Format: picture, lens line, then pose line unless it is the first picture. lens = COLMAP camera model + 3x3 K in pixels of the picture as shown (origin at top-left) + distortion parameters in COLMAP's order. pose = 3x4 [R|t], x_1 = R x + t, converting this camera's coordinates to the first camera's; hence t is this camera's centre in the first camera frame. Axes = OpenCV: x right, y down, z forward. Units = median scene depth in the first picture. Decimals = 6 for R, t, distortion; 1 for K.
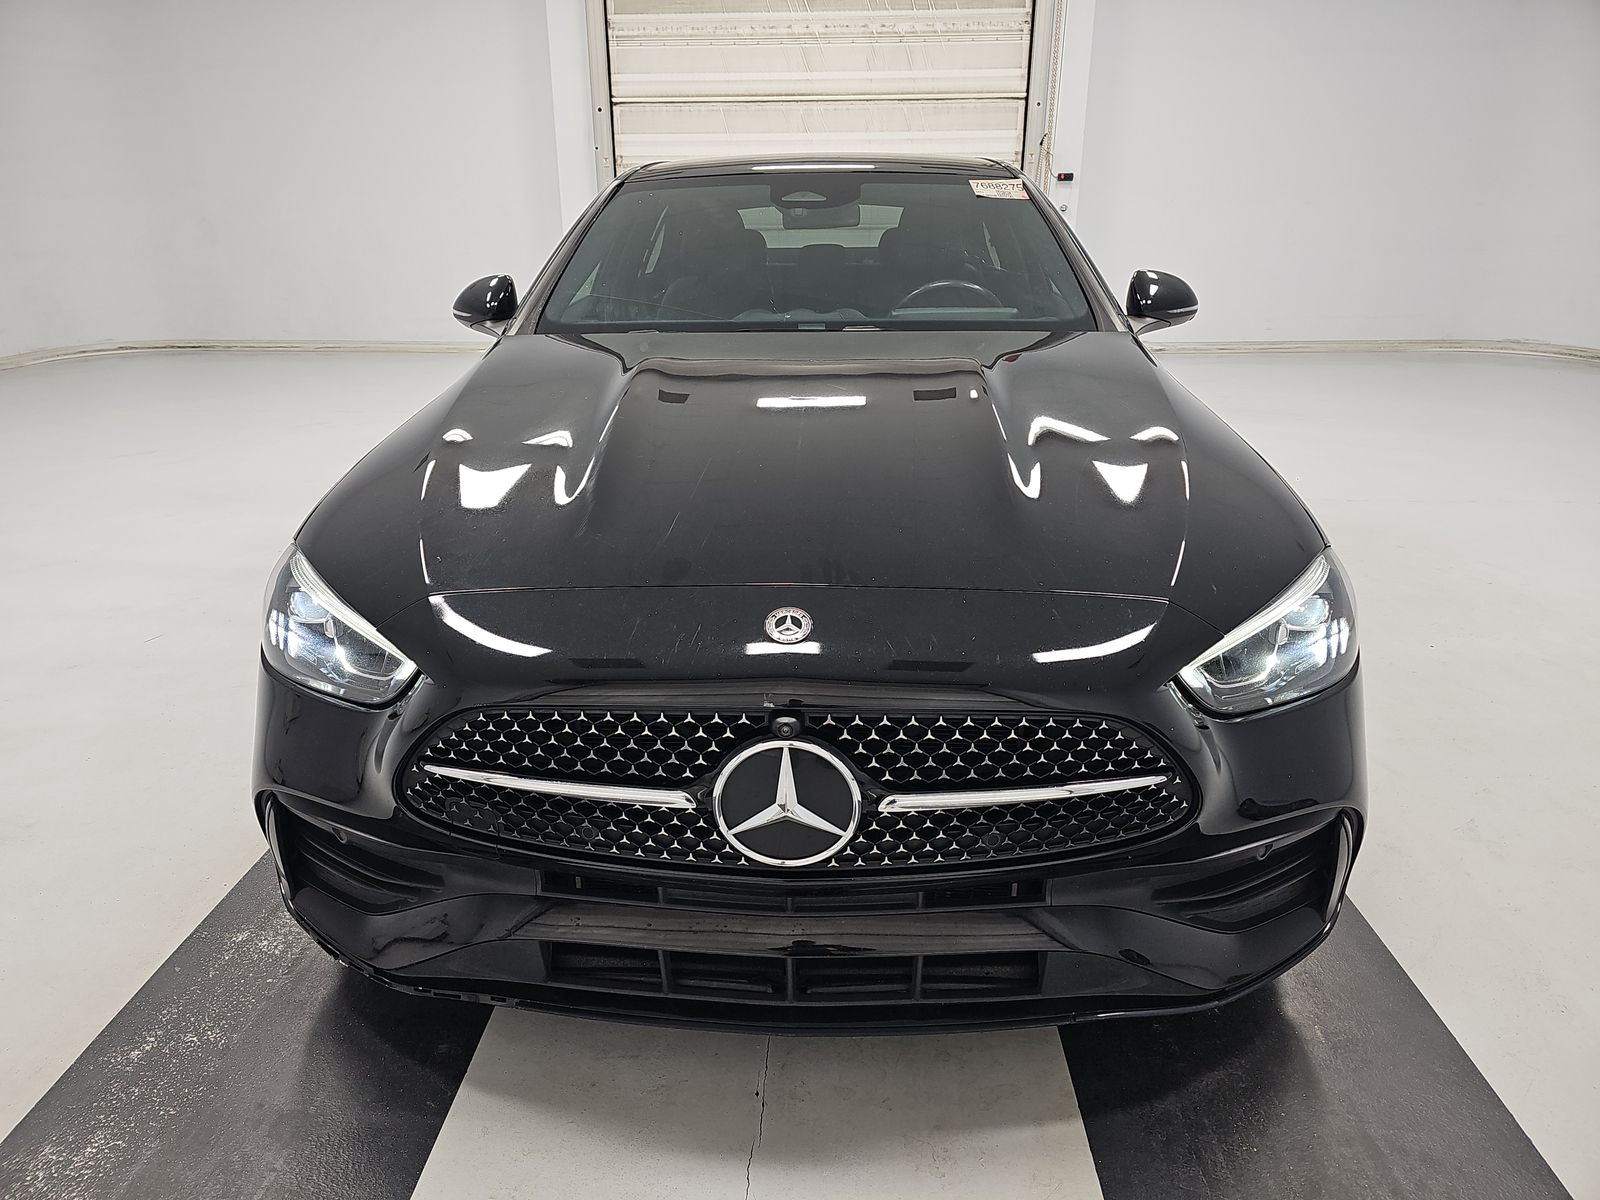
lens RADIAL K [[1051.6, 0, 796.3], [0, 1051.6, 611.7], [0, 0, 1]] dist [0.024370, -0.028328]
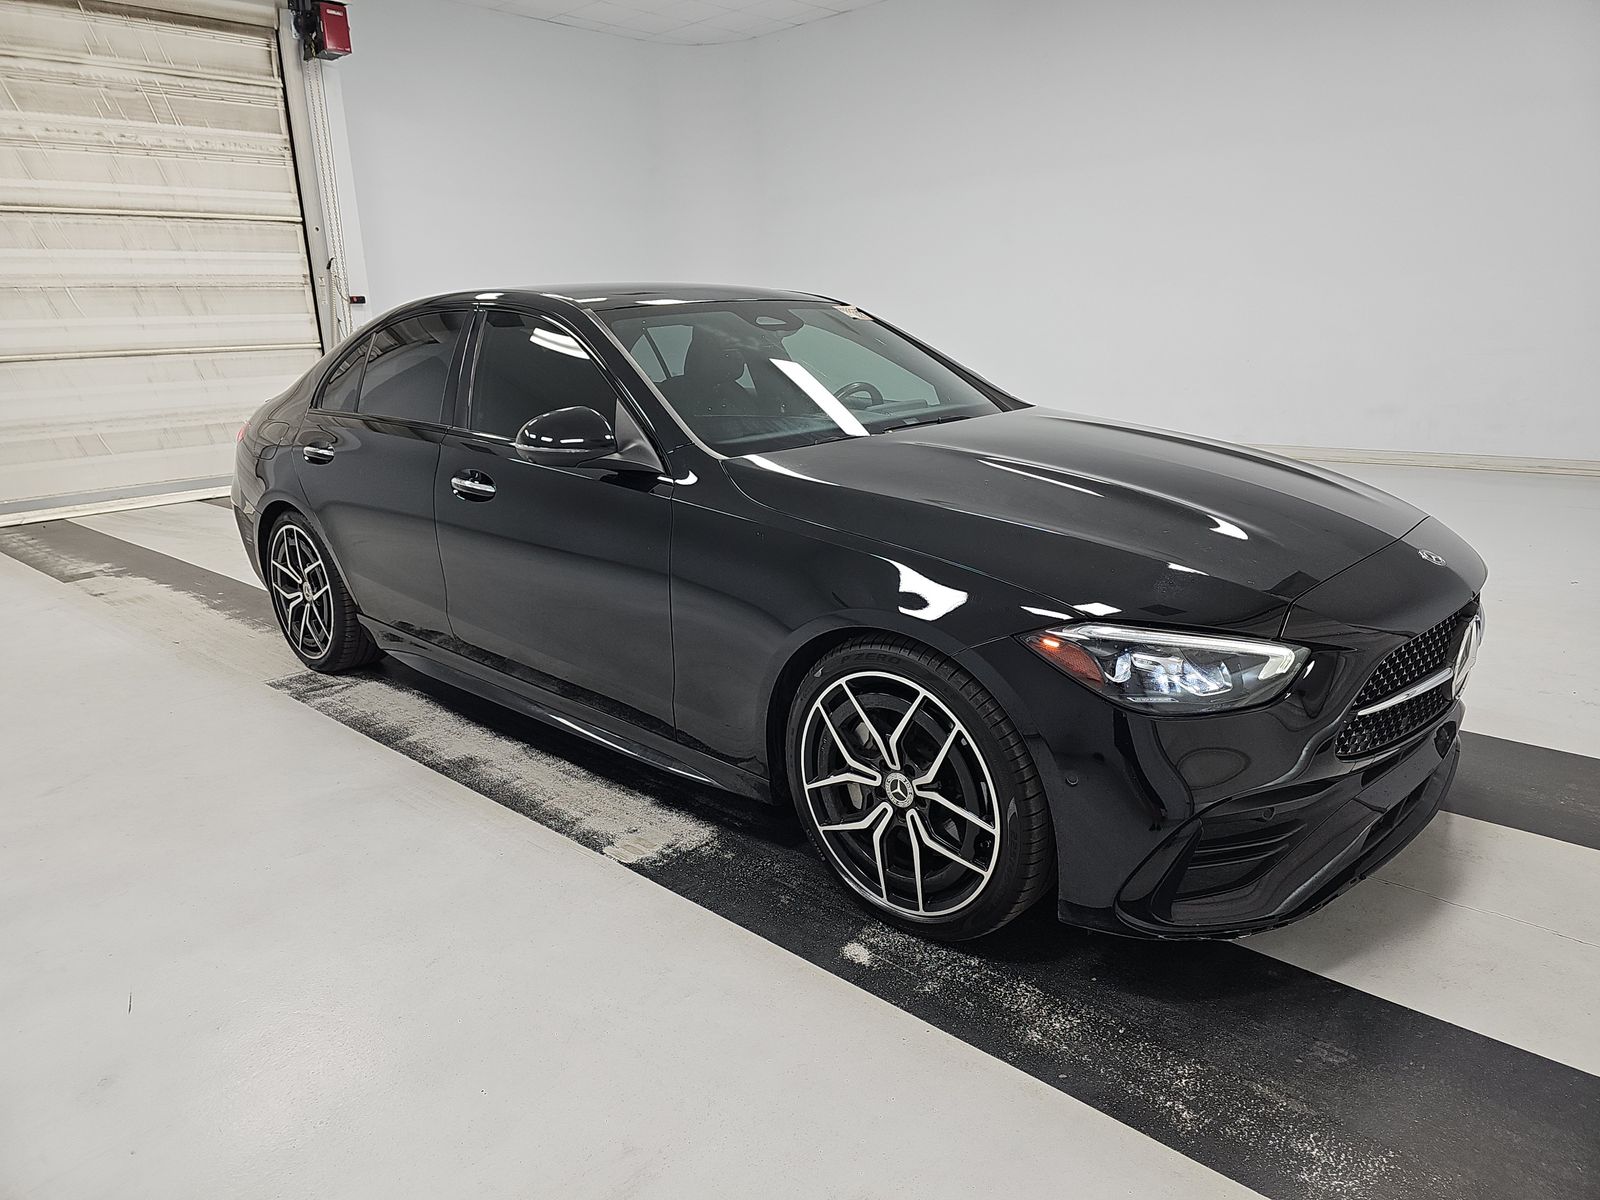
lens RADIAL K [[1051.6, 0, 803.1], [0, 1051.6, 592.9], [0, 0, 1]] dist [0.024370, -0.028328]
pose [[0.642876, -0.208211, 0.737129, -0.279887], [0.292280, 0.956212, 0.015186, -0.037725], [-0.708014, 0.205685, 0.675582, 0.081643]]
